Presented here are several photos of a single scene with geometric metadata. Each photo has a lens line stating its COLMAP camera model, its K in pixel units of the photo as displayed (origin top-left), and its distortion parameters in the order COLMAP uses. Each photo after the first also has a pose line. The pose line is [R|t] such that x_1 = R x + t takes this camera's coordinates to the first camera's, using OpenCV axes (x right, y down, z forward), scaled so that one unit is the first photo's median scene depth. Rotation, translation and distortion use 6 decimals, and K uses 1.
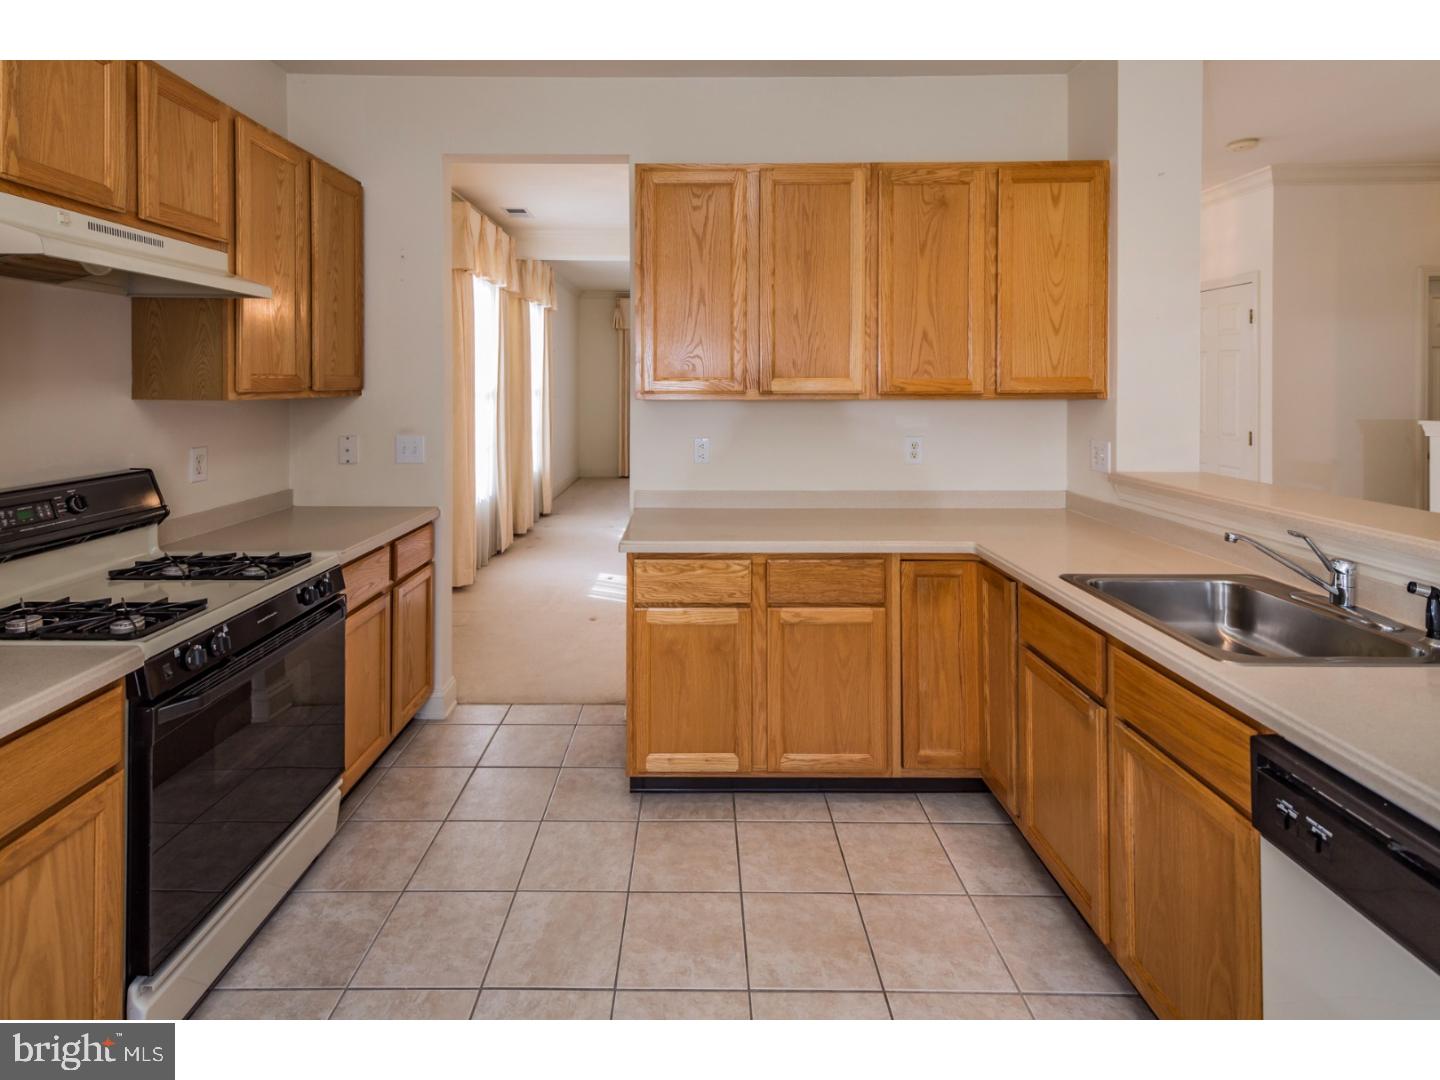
lens RADIAL K [[699.4, 0, 701.4], [0, 699.4, 391.4], [0, 0, 1]] dist [0.017349, -0.007274]
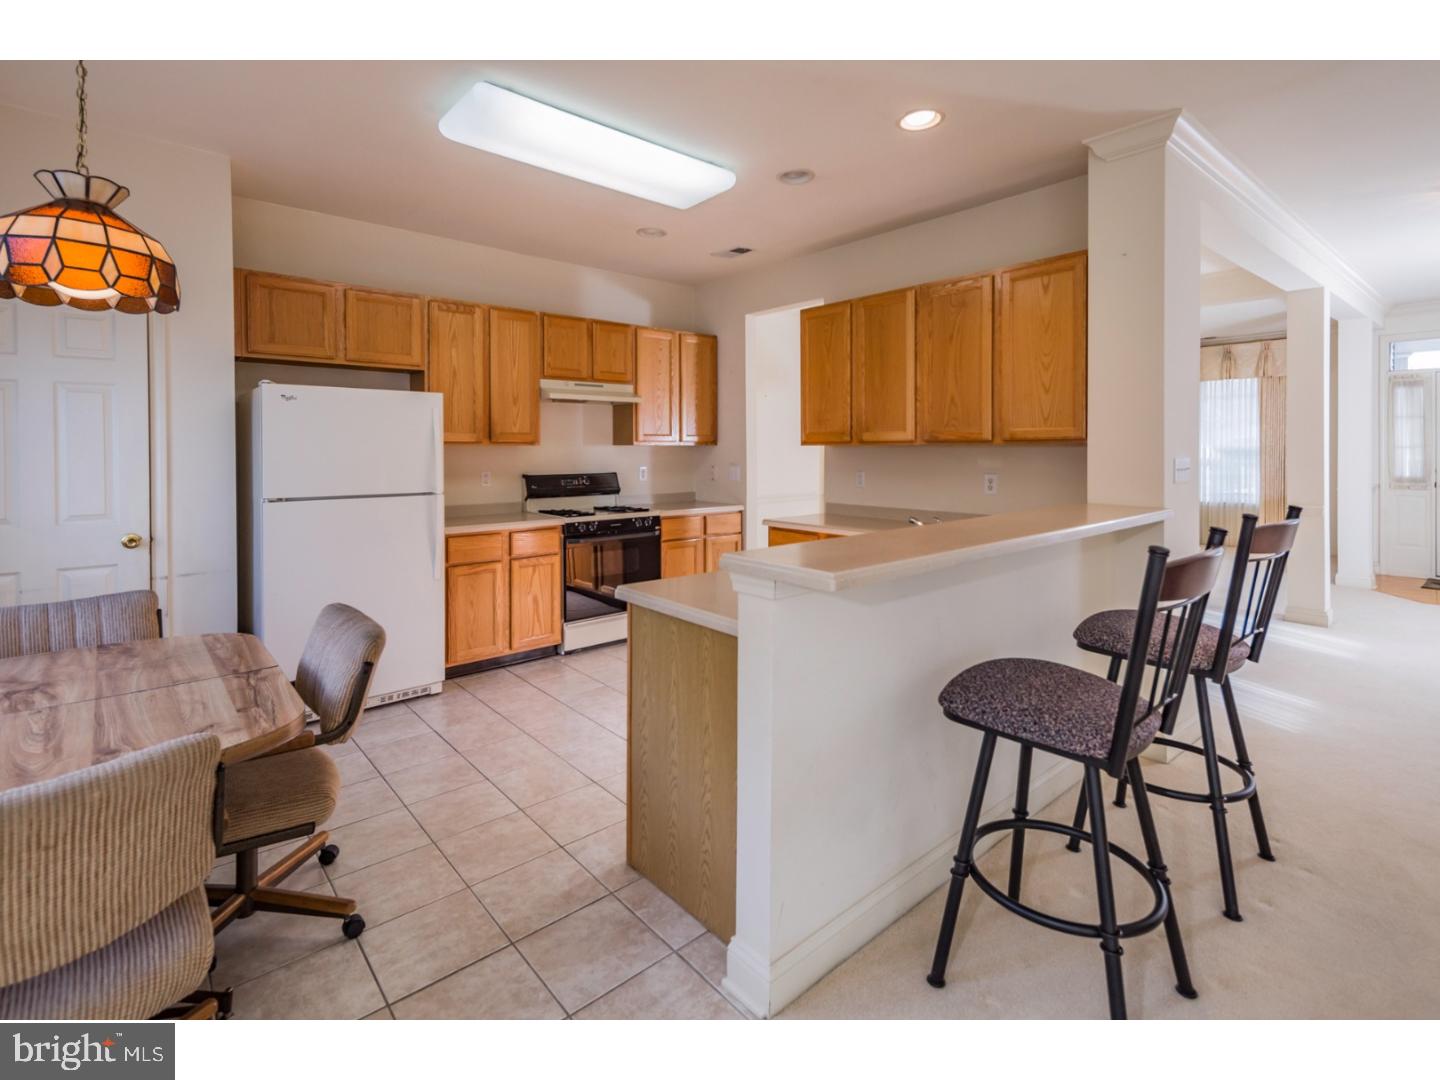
lens RADIAL K [[684.8, 0, 719.3], [0, 684.8, 454.9], [0, 0, 1]] dist [0.014430, -0.000187]
pose [[0.656149, 0.006700, -0.754601, 1.093430], [-0.006649, 0.999973, 0.003097, 0.031167], [0.754602, 0.002985, 0.656176, -0.279461]]
